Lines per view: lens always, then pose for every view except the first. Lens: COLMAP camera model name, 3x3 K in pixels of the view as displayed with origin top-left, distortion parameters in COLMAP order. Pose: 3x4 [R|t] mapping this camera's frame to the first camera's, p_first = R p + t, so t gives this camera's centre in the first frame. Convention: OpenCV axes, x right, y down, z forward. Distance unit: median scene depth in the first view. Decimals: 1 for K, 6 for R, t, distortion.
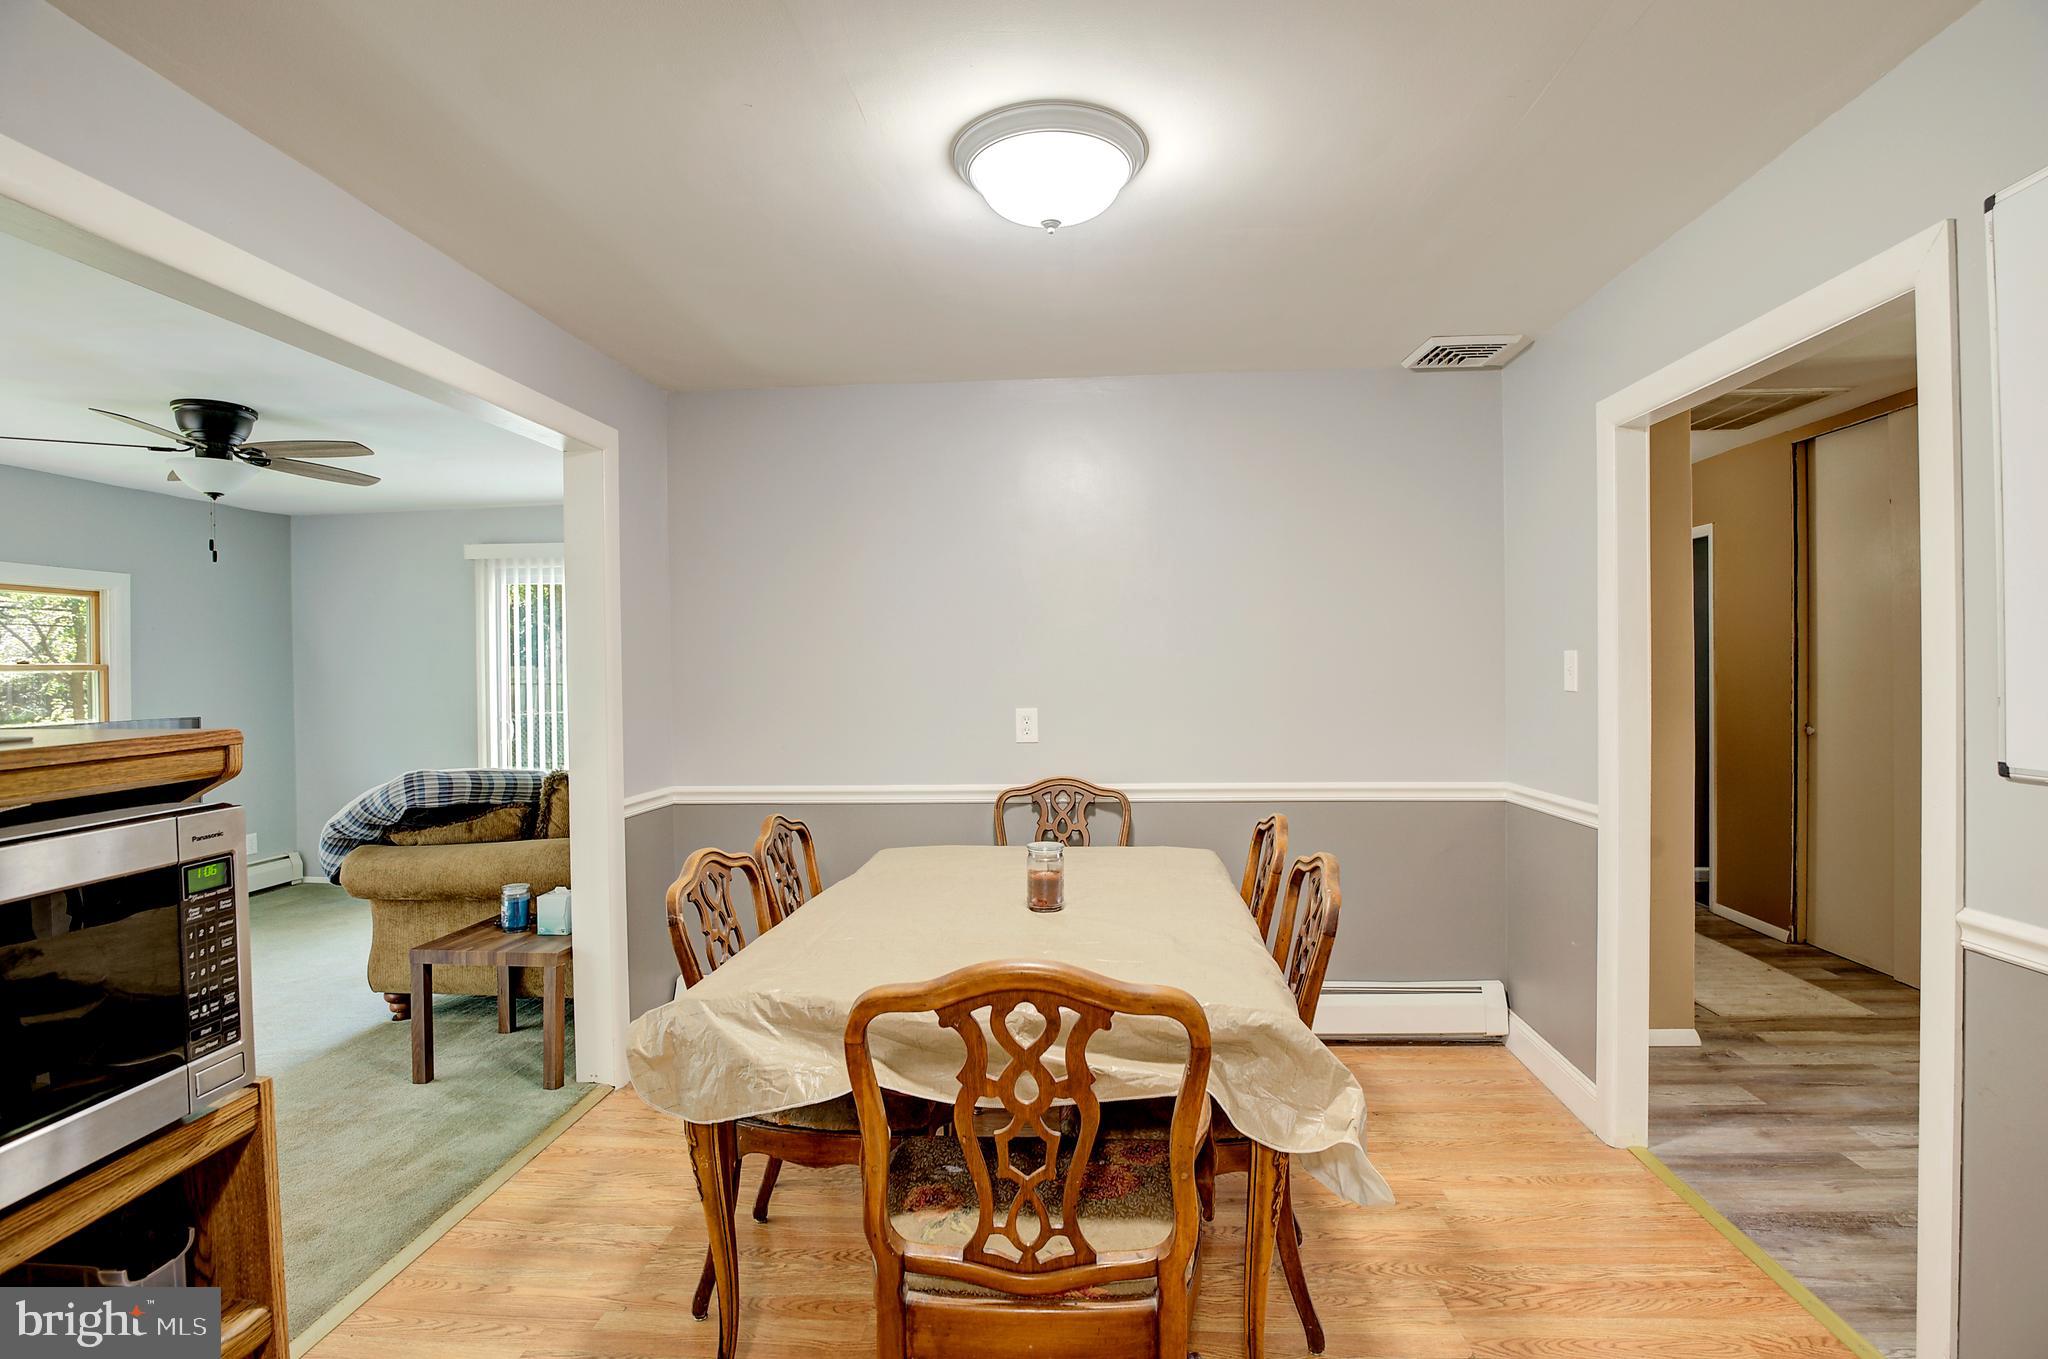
lens RADIAL K [[1005.0, 0, 1024.4], [0, 1005.0, 672.6], [0, 0, 1]] dist [-0.018193, -0.000695]
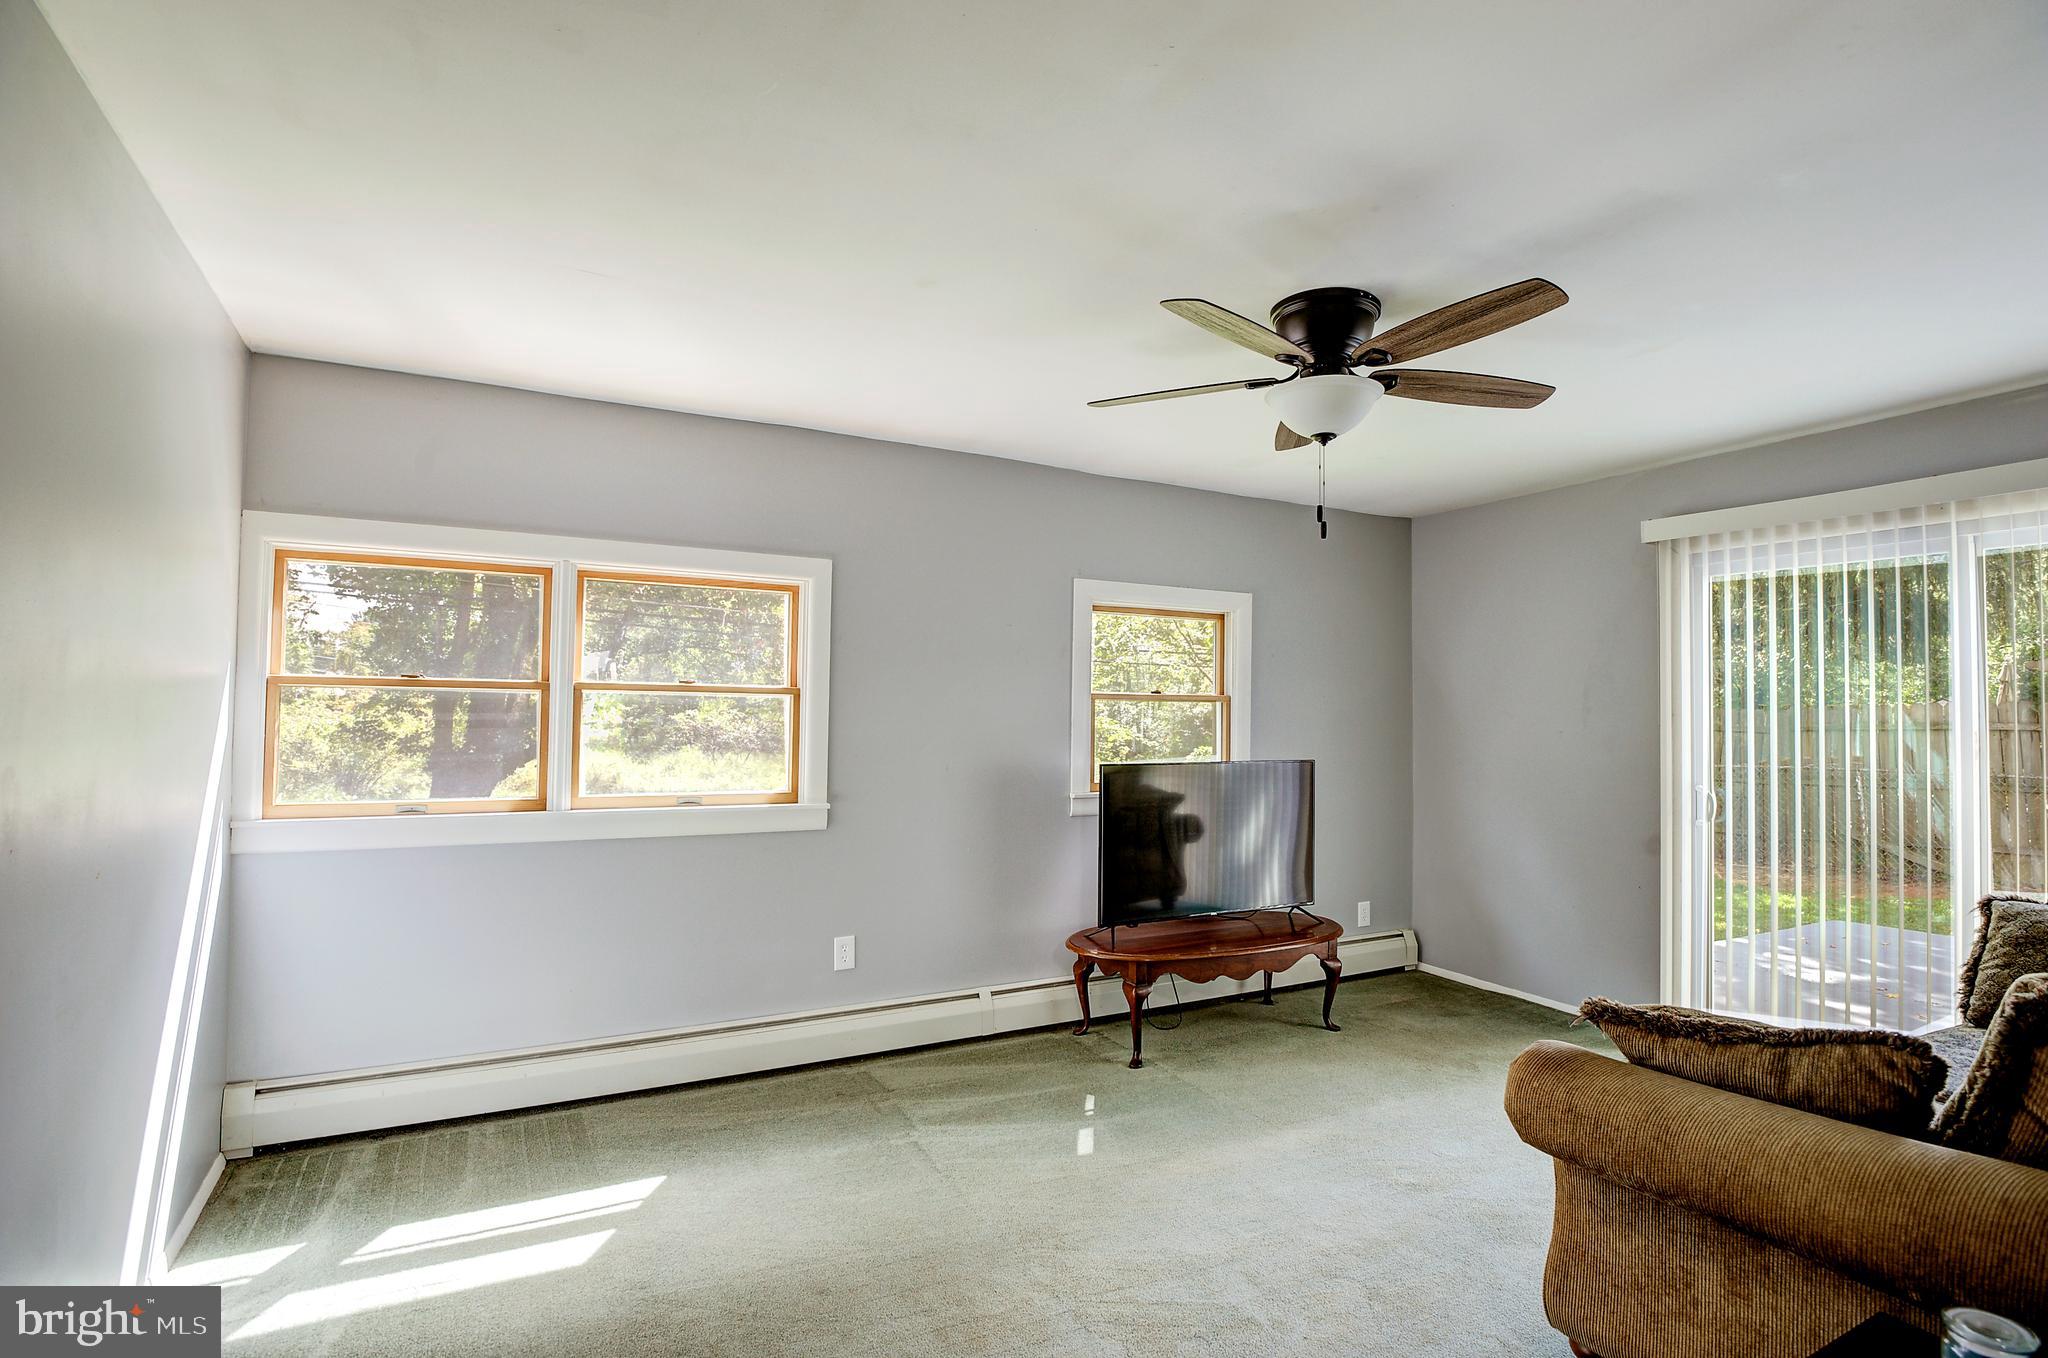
lens RADIAL K [[1013.3, 0, 1020.2], [0, 1013.3, 678.9], [0, 0, 1]] dist [-0.018959, -0.005245]
pose [[0.546585, -0.006795, -0.837376, -0.268552], [-0.022995, 0.999468, -0.023120, 0.001981], [0.837088, 0.031892, 0.546139, 0.345071]]
